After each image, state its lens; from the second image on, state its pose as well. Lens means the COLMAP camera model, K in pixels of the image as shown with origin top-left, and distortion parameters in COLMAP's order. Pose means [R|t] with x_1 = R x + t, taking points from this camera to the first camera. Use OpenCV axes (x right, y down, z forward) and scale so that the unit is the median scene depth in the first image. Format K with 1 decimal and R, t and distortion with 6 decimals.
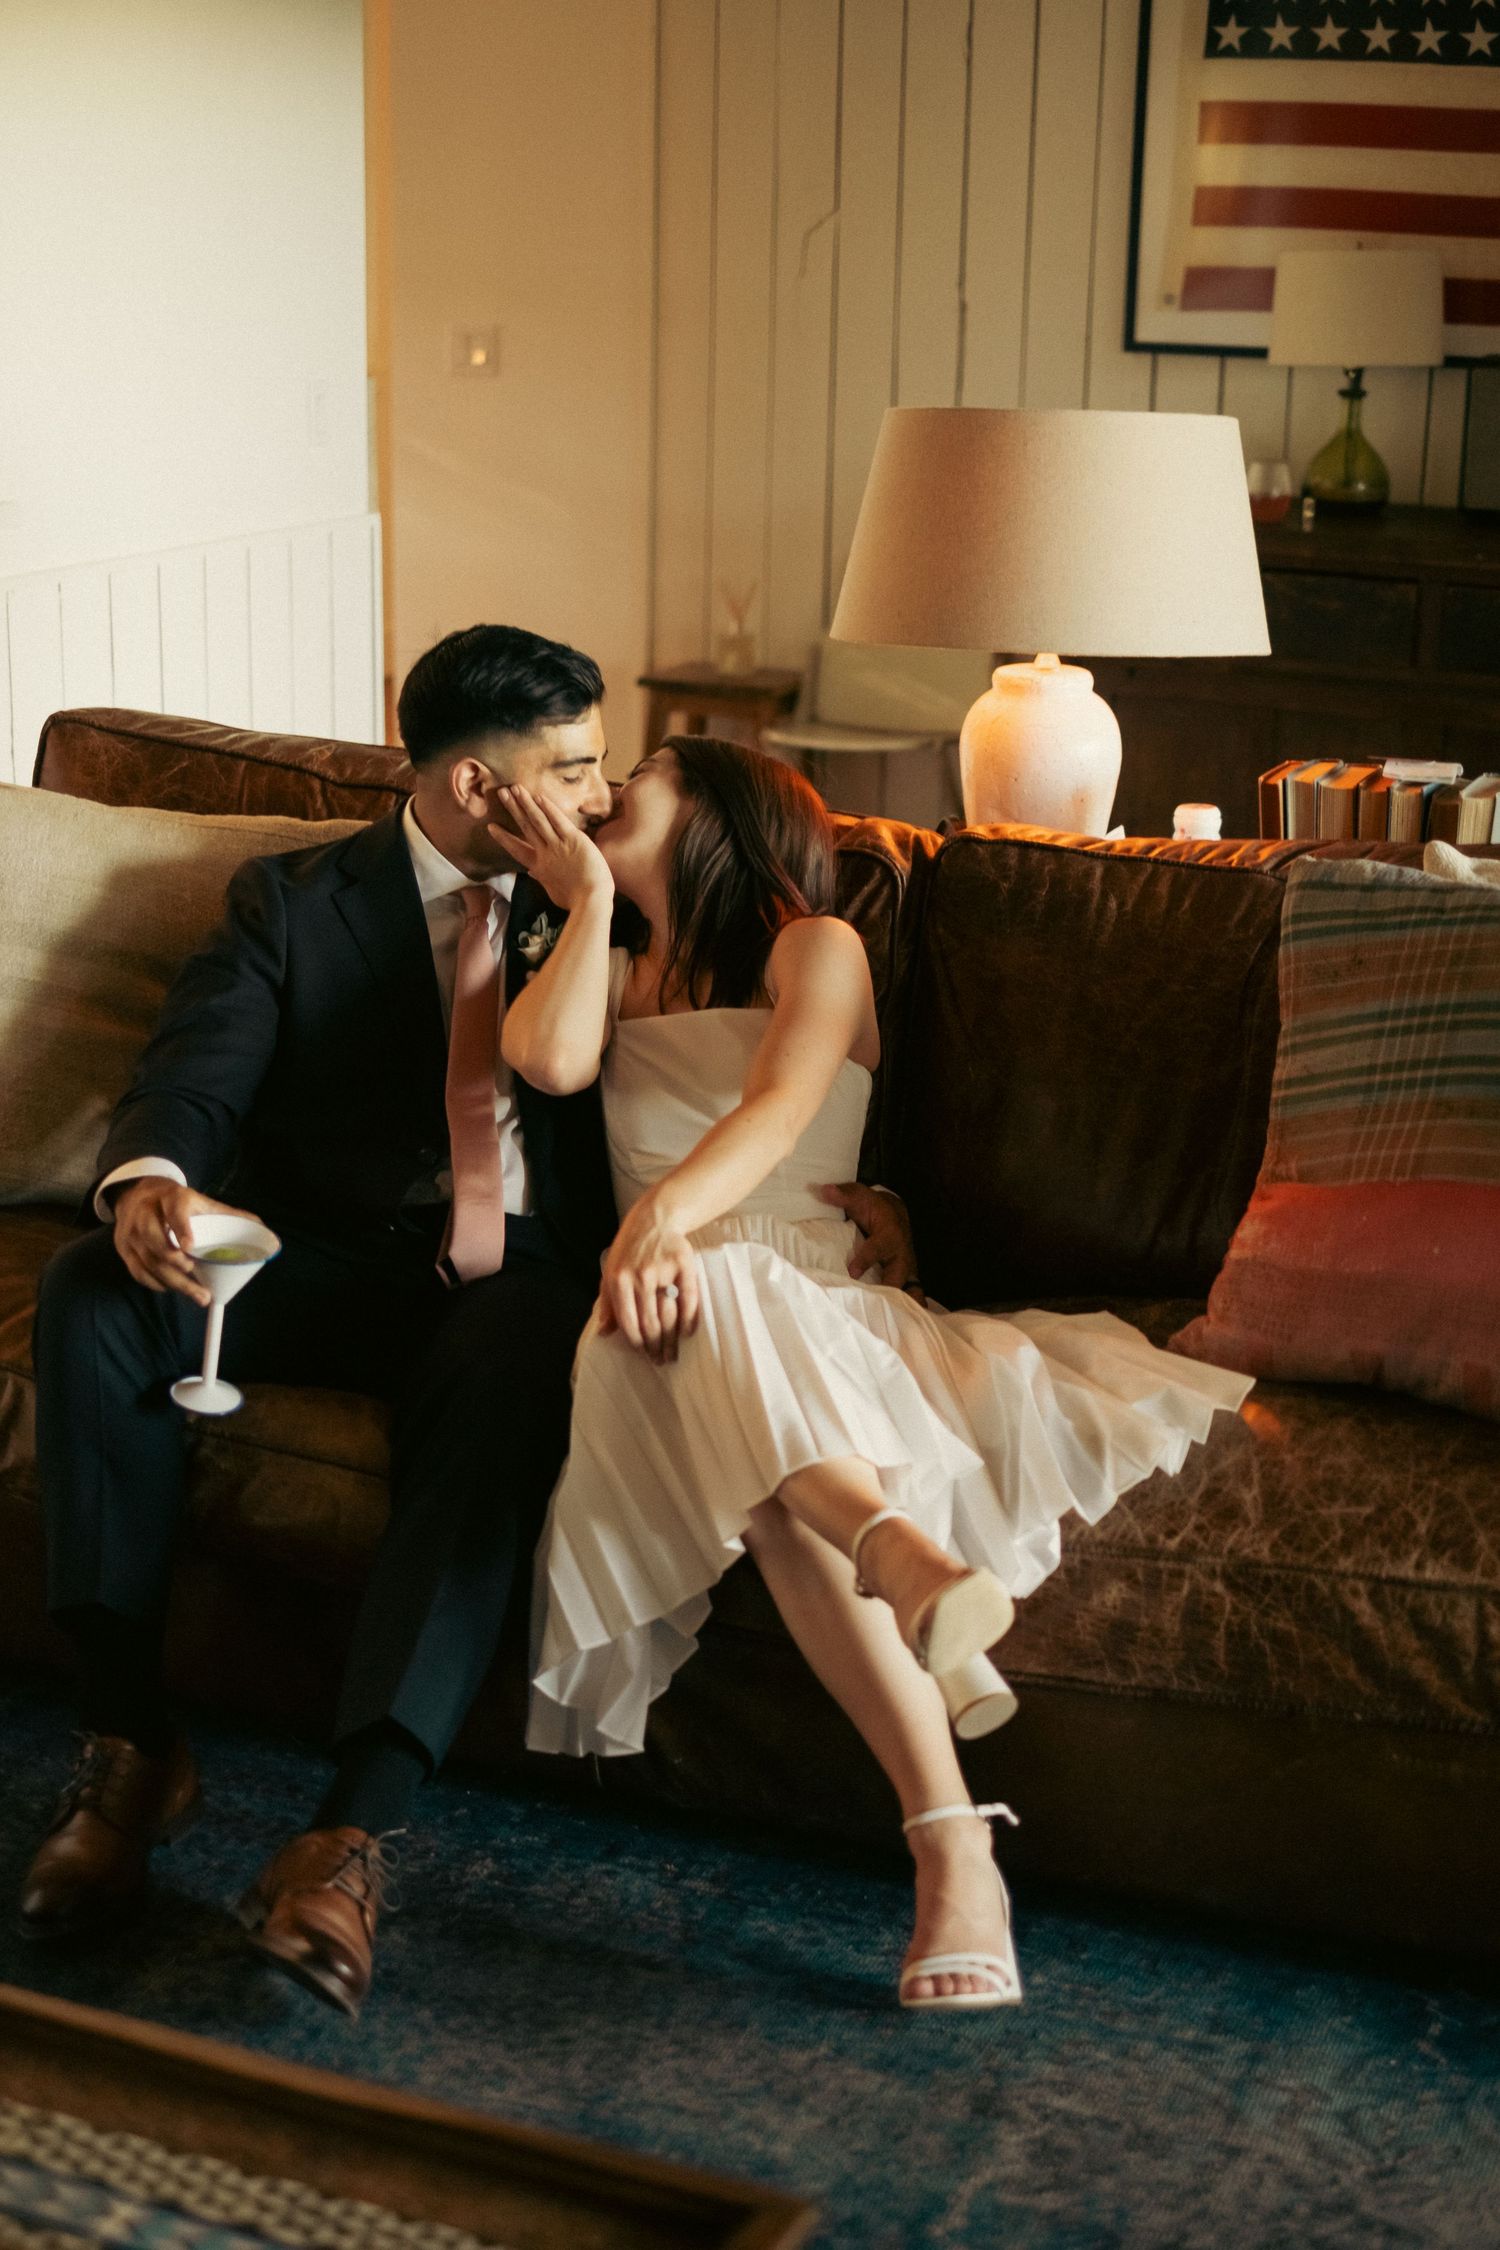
lens RADIAL K [[3522.3, 0, 750.0], [0, 3522.3, 1125.0], [0, 0, 1]] dist [-0.019023, -0.040434]
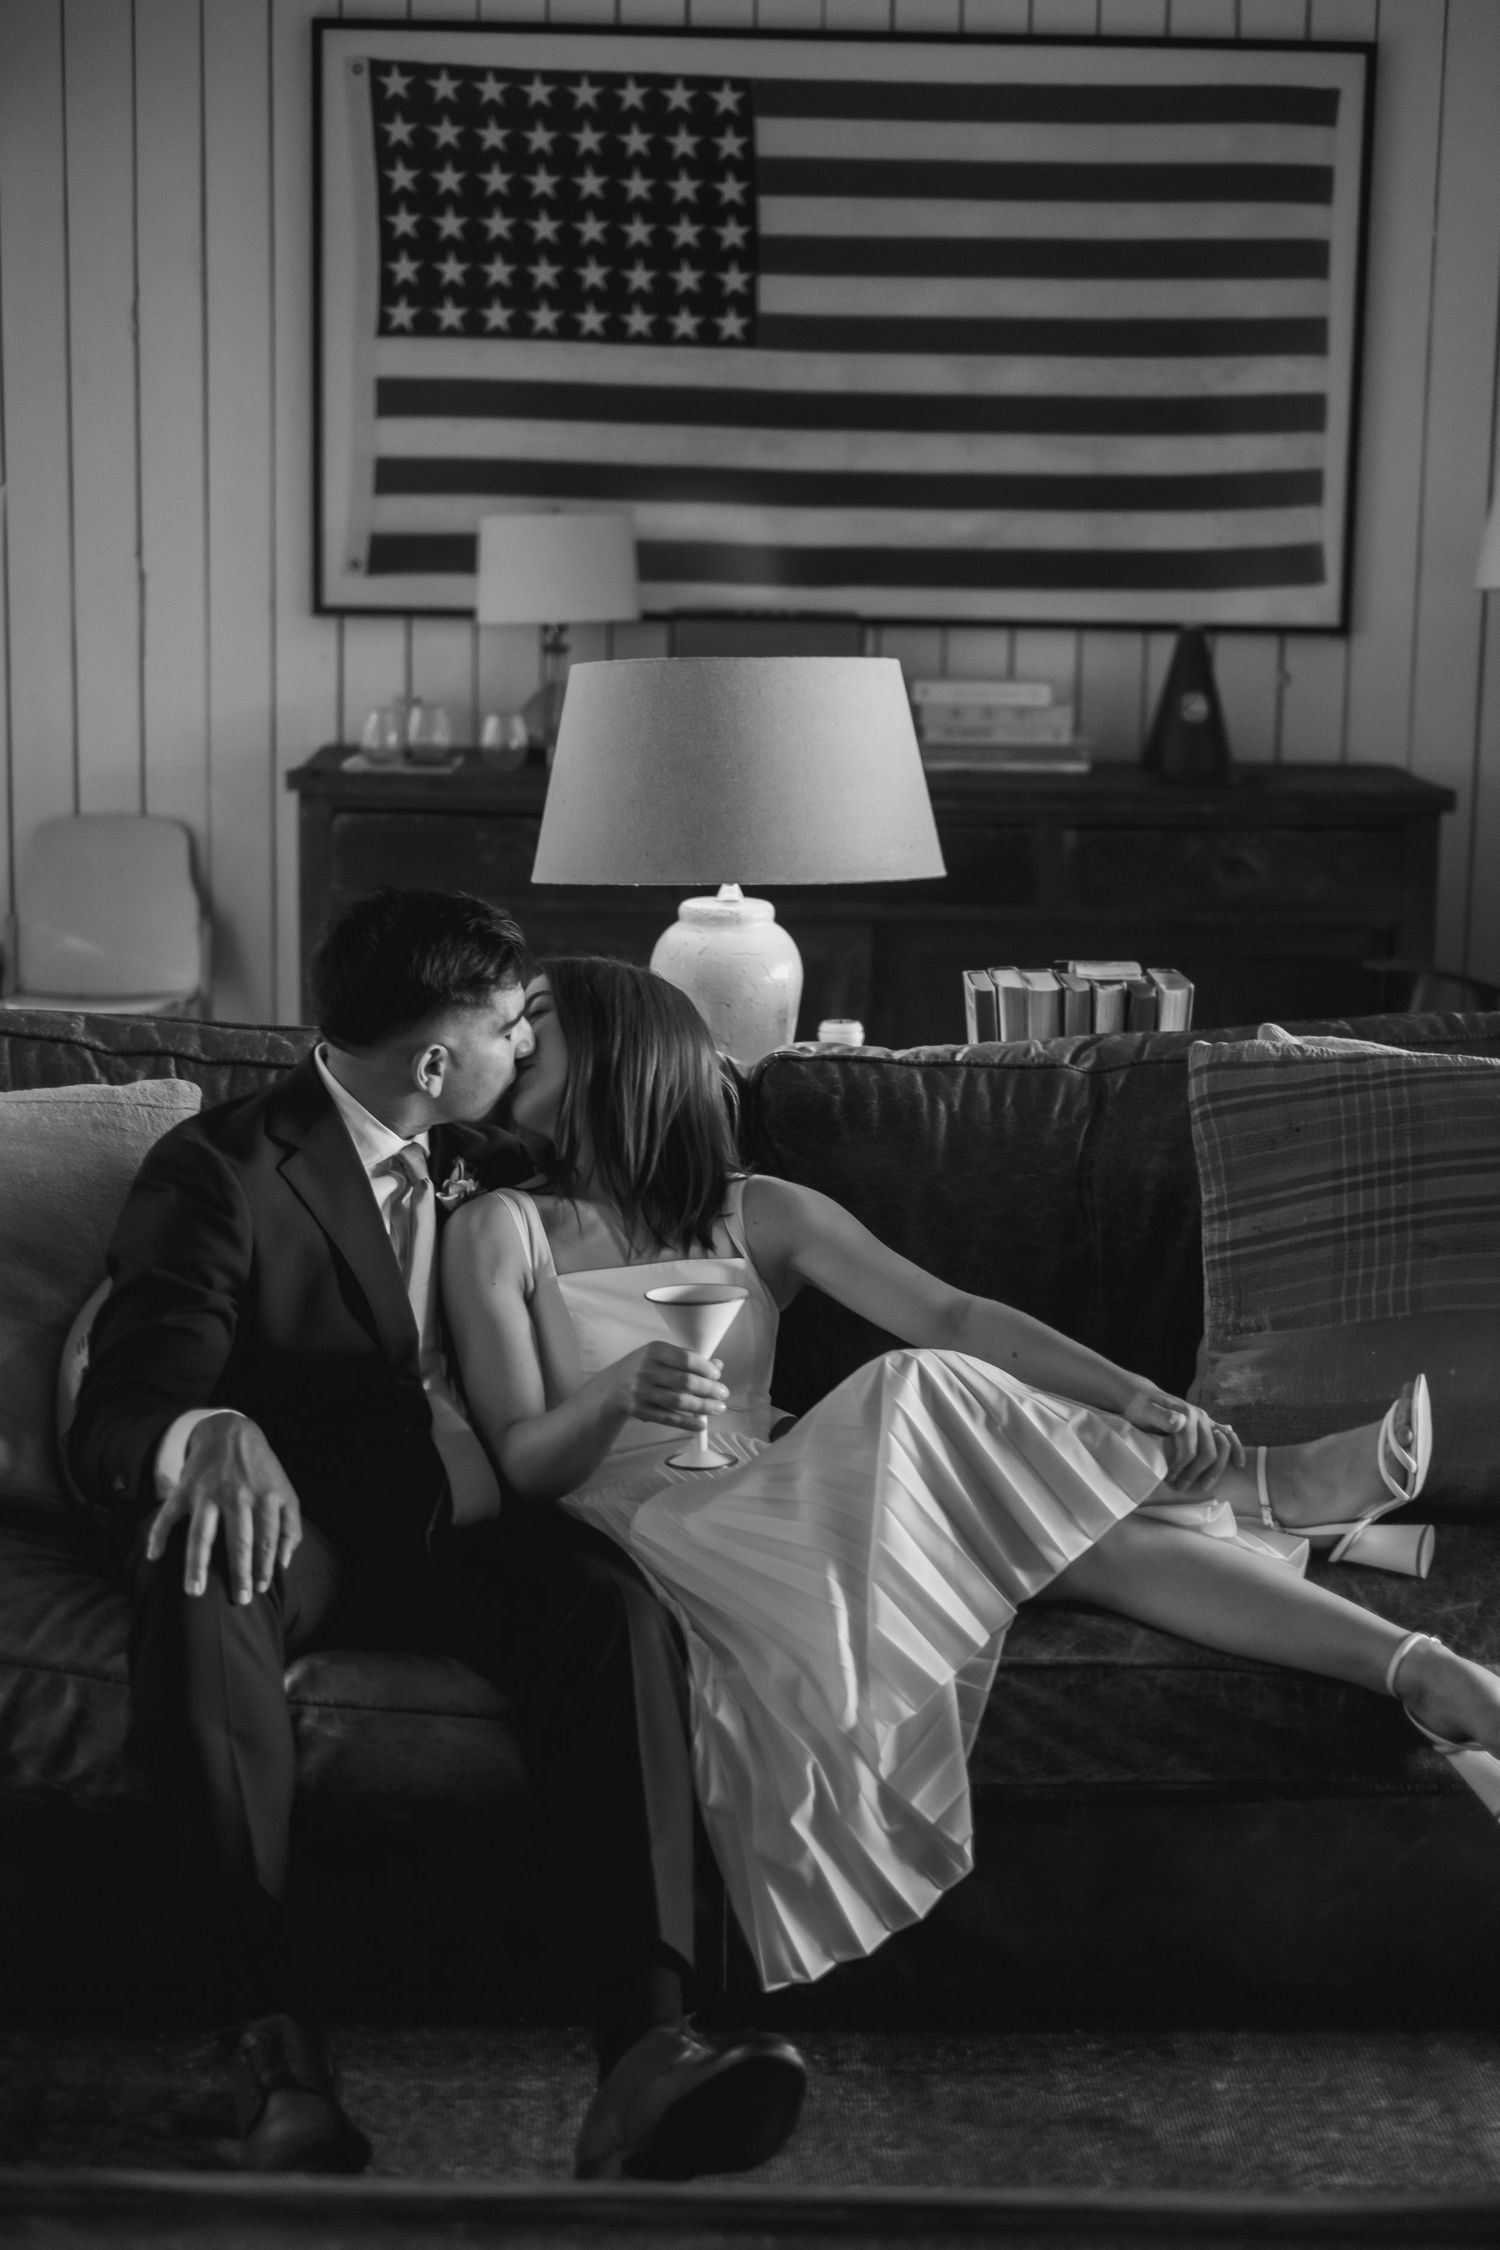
lens RADIAL K [[3522.3, 0, 750.0], [0, 3522.3, 1125.0], [0, 0, 1]] dist [-0.019023, -0.040434]
pose [[0.911203, -0.078107, 0.404485, -0.383003], [0.108434, 0.992712, -0.052580, -0.006722], [-0.397430, 0.091771, 0.913032, 0.039123]]
